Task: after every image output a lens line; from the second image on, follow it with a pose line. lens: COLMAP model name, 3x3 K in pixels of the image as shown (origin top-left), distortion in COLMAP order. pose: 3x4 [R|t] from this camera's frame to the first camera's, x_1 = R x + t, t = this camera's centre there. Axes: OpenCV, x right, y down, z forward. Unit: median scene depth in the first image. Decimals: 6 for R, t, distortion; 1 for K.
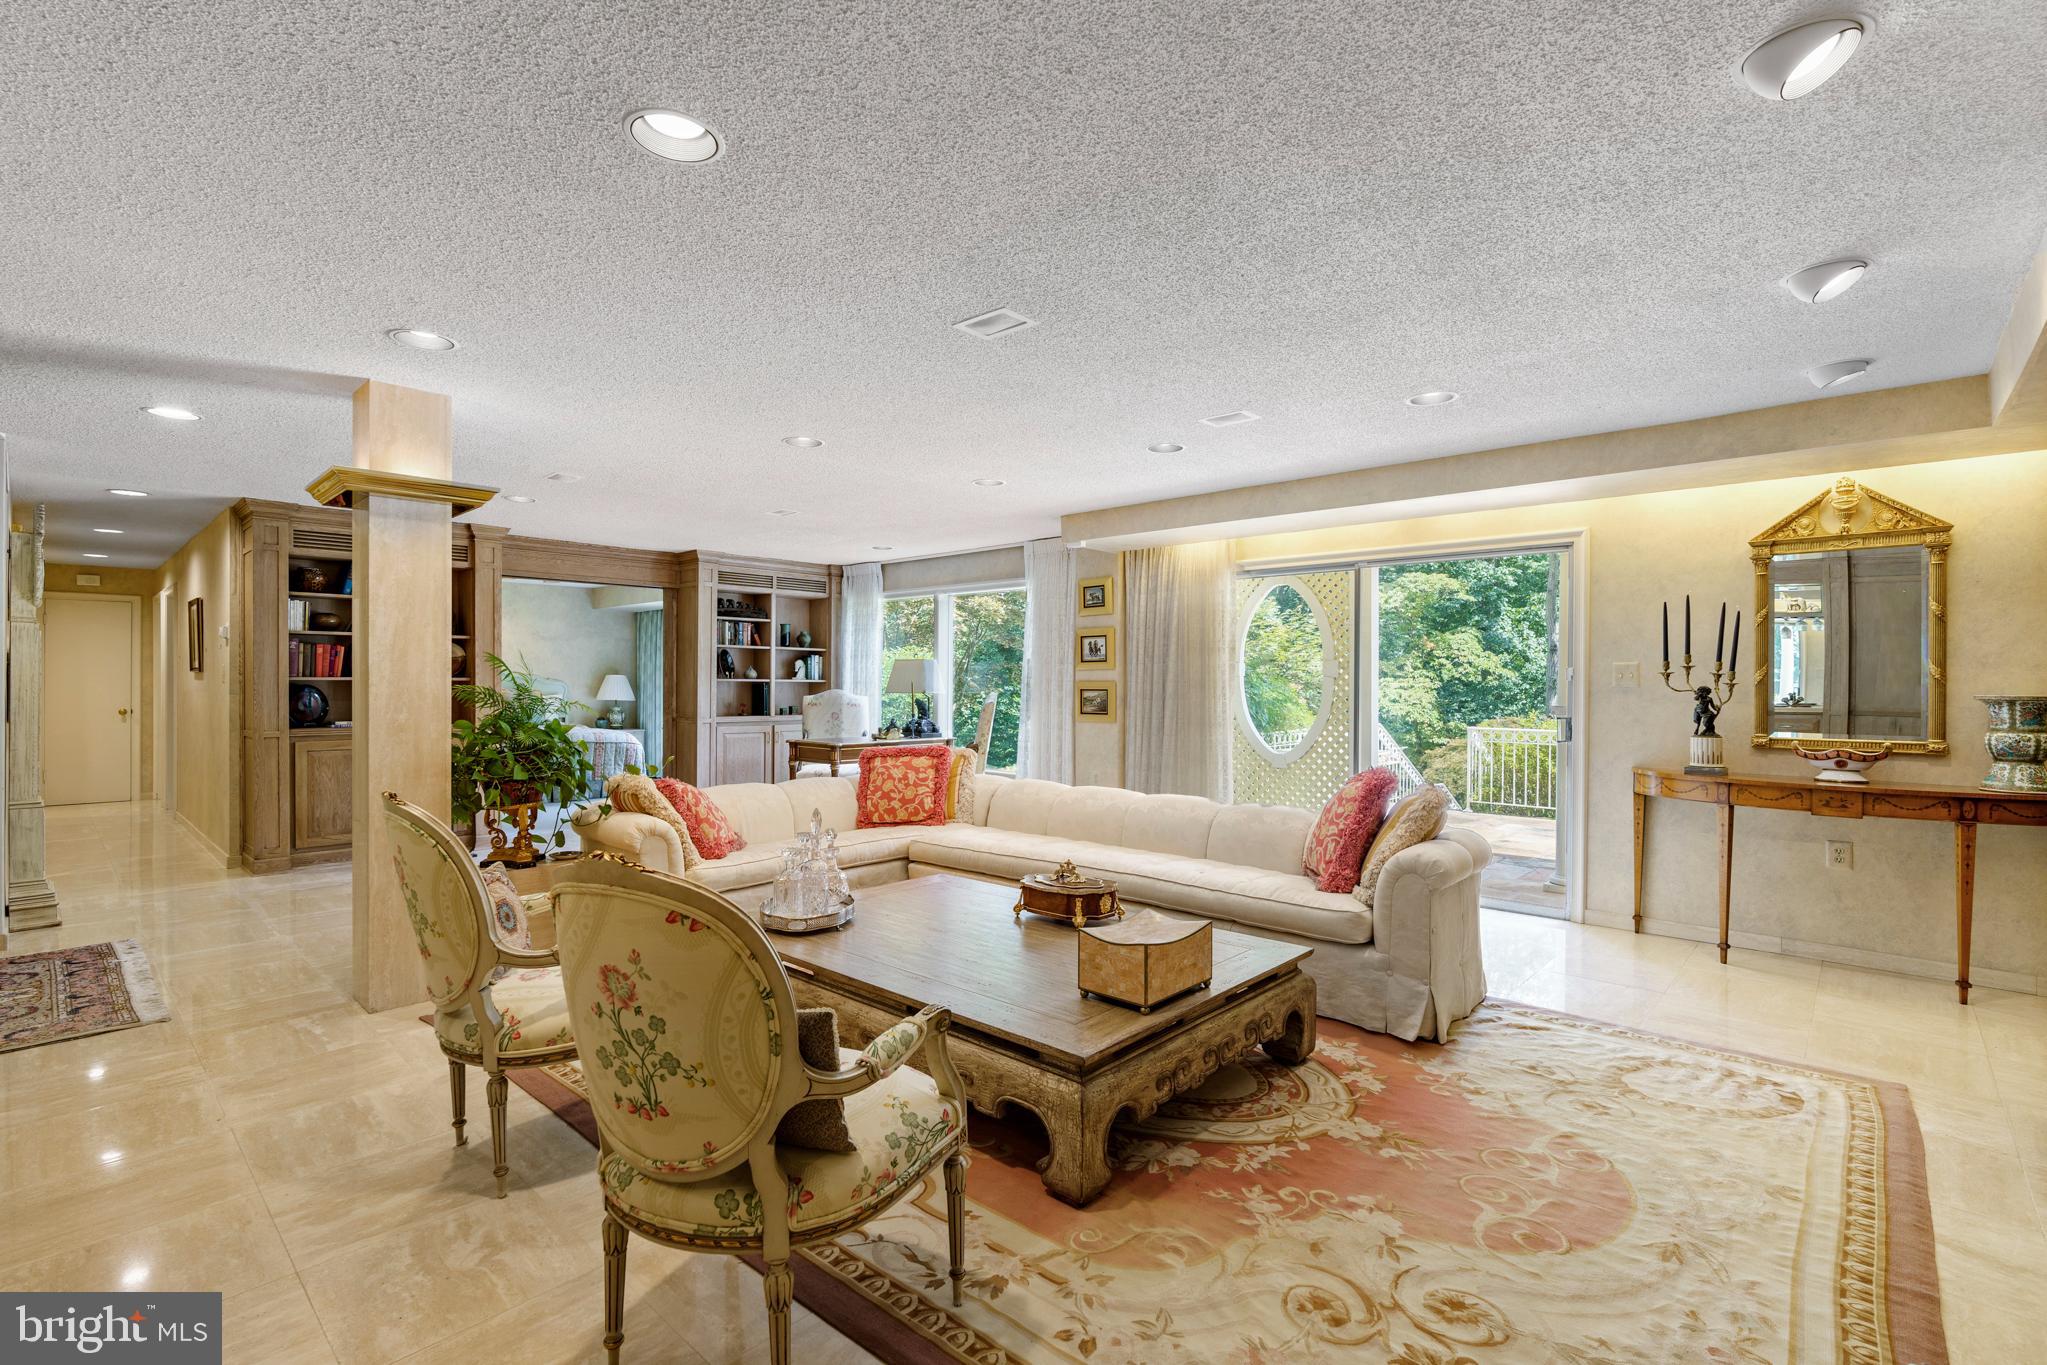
lens RADIAL K [[934.3, 0, 1027.2], [0, 934.3, 688.3], [0, 0, 1]] dist [-0.006419, 0.000304]
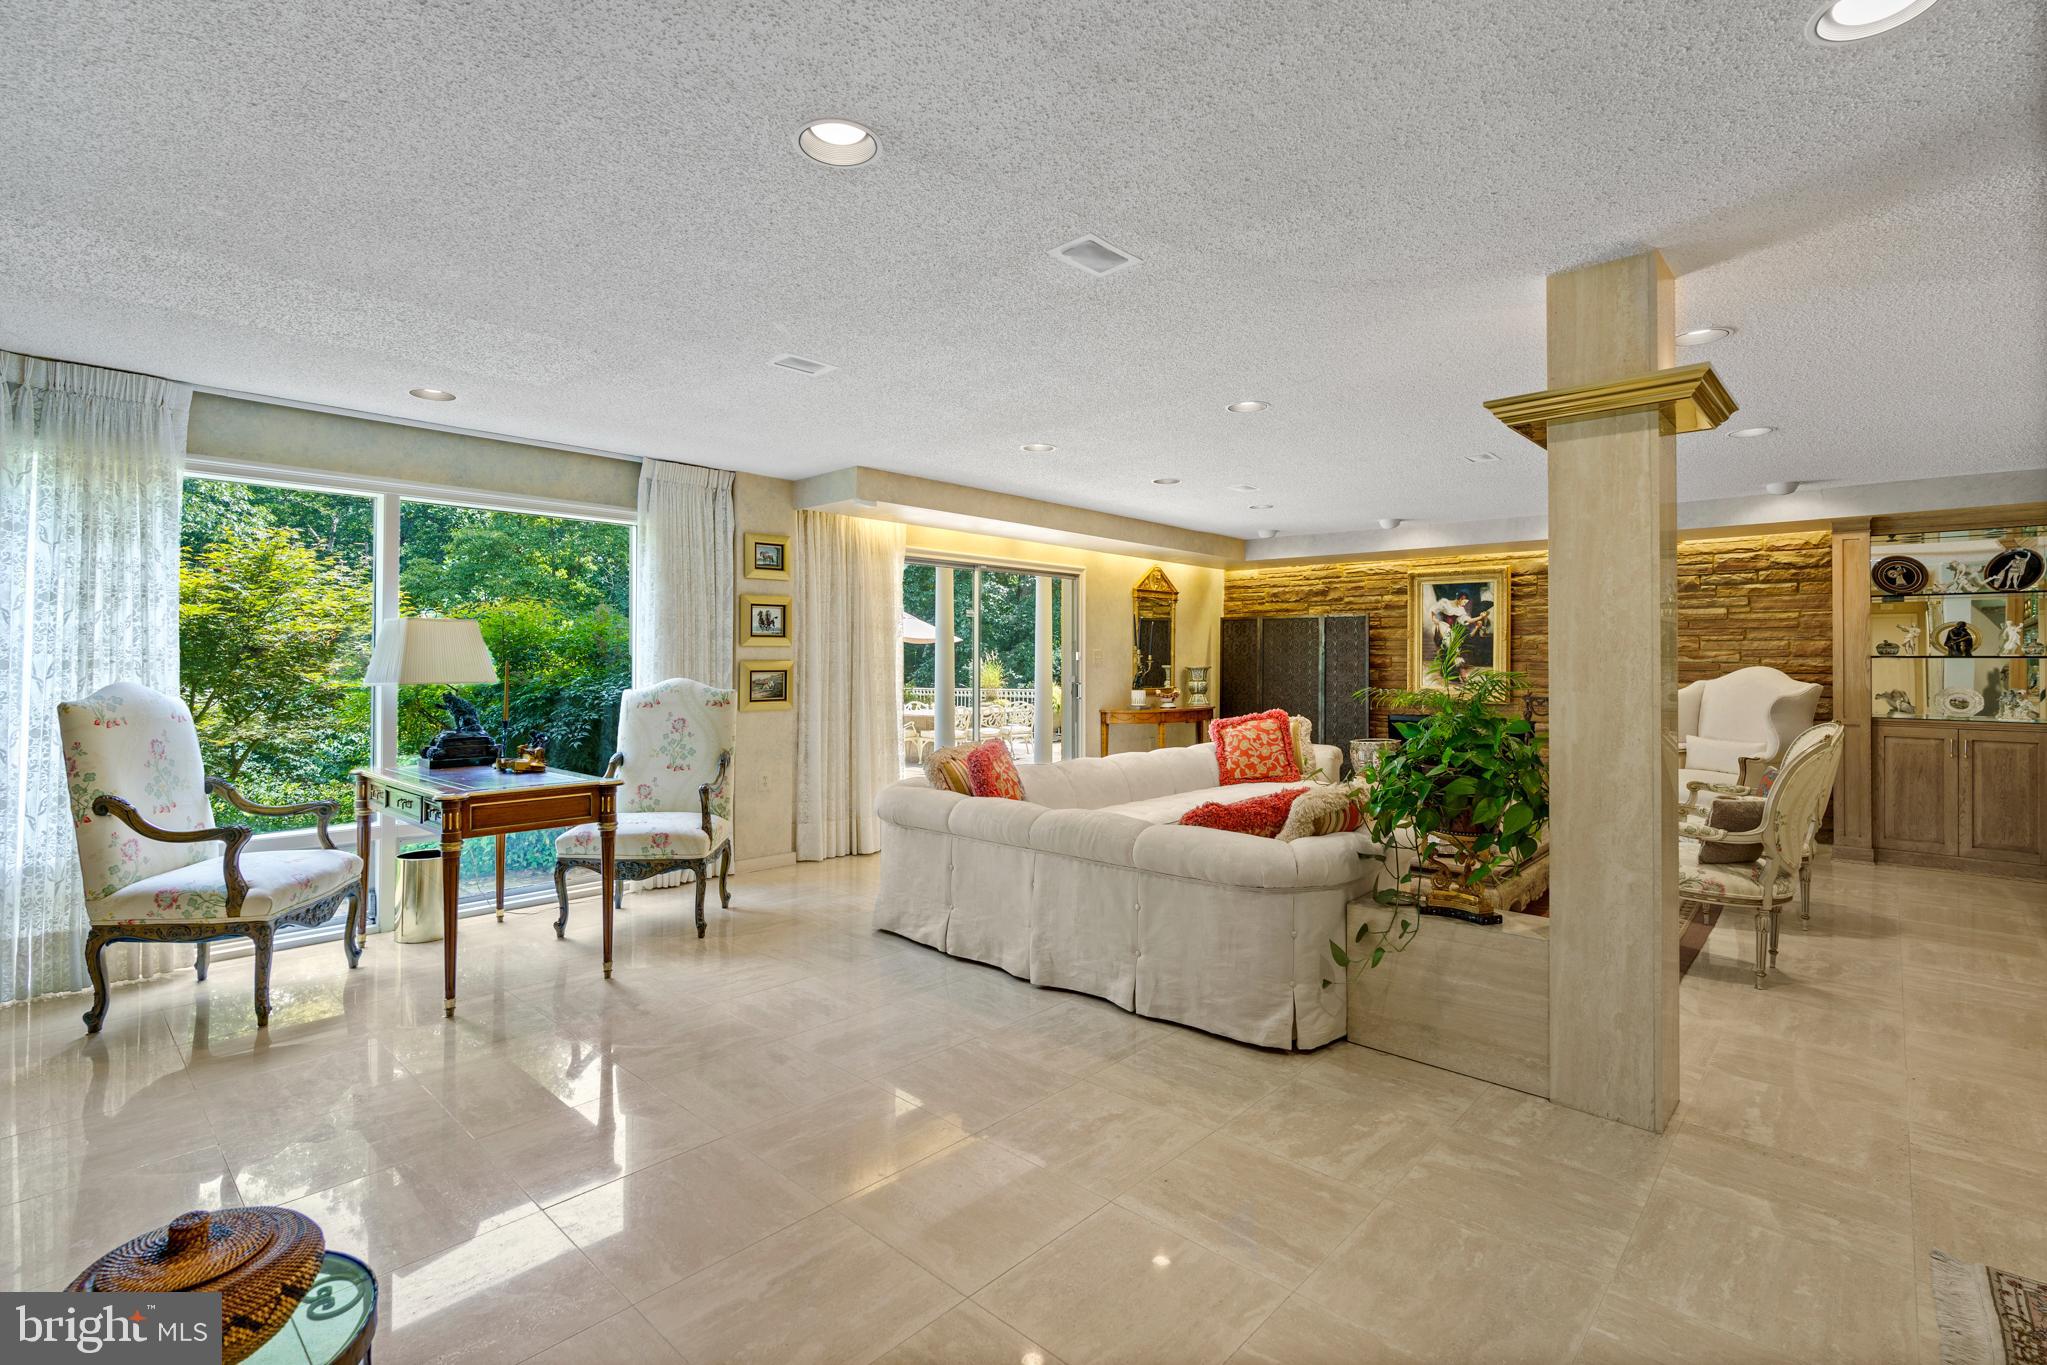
lens RADIAL K [[934.3, 0, 1024.3], [0, 934.3, 671.4], [0, 0, 1]] dist [-0.006419, 0.000304]
pose [[-0.009479, -0.002830, 0.999951, -0.747132], [0.020101, 0.999793, 0.003020, 0.004035], [-0.999753, 0.020129, -0.009420, 0.790169]]
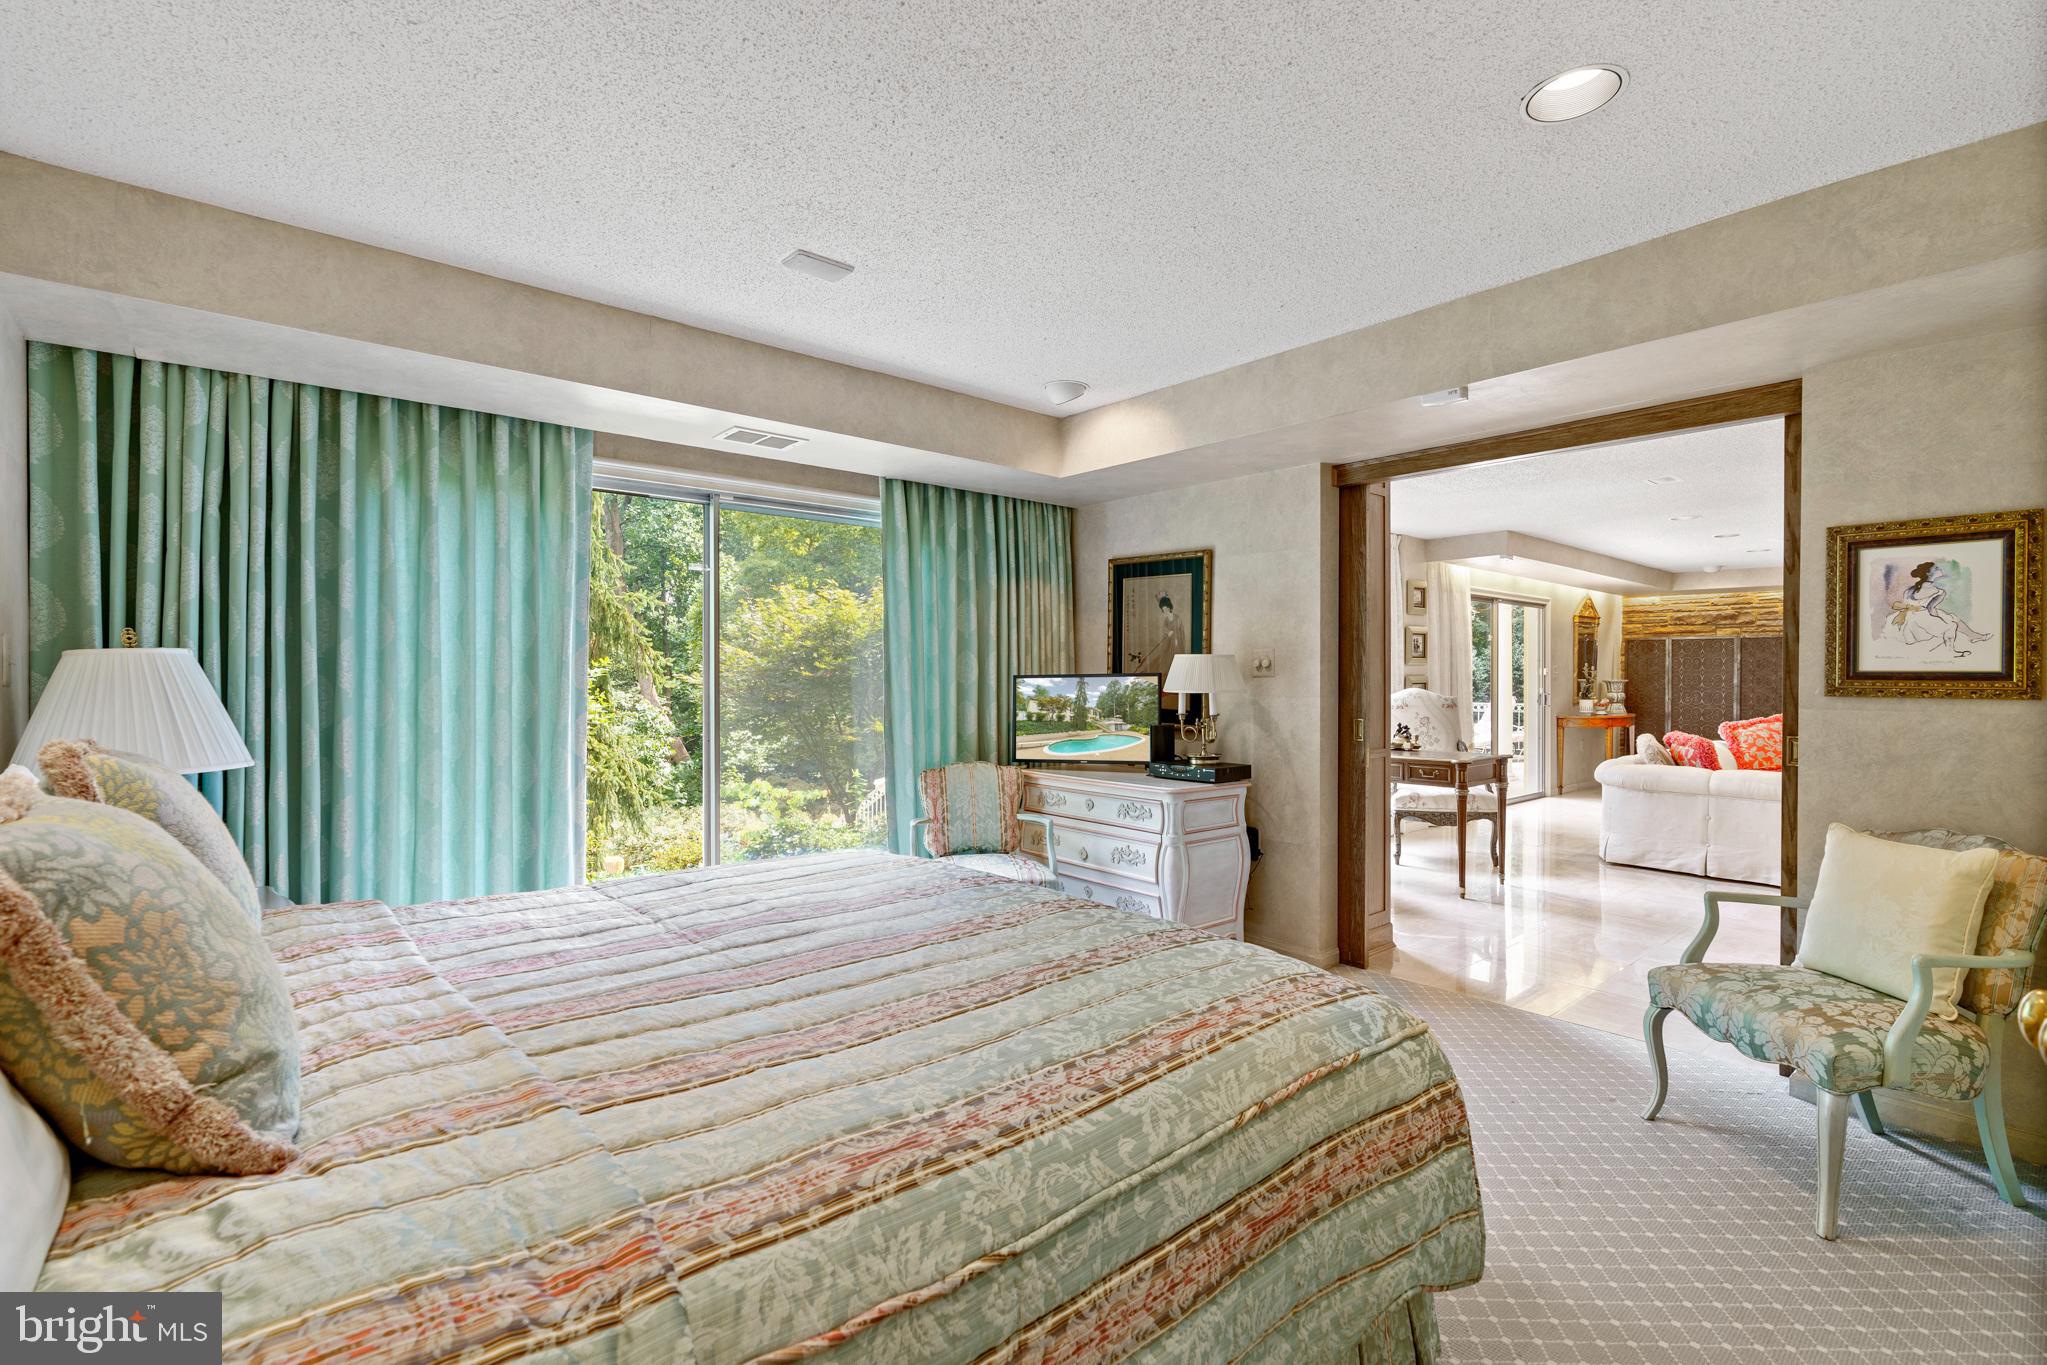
lens RADIAL K [[934.3, 0, 1019.1], [0, 934.3, 686.0], [0, 0, 1]] dist [-0.006419, 0.000304]
pose [[0.097917, -0.001551, 0.995193, -1.064068], [0.020616, 0.999787, -0.000470, -0.004385], [-0.994981, 0.020563, 0.097928, 1.365463]]
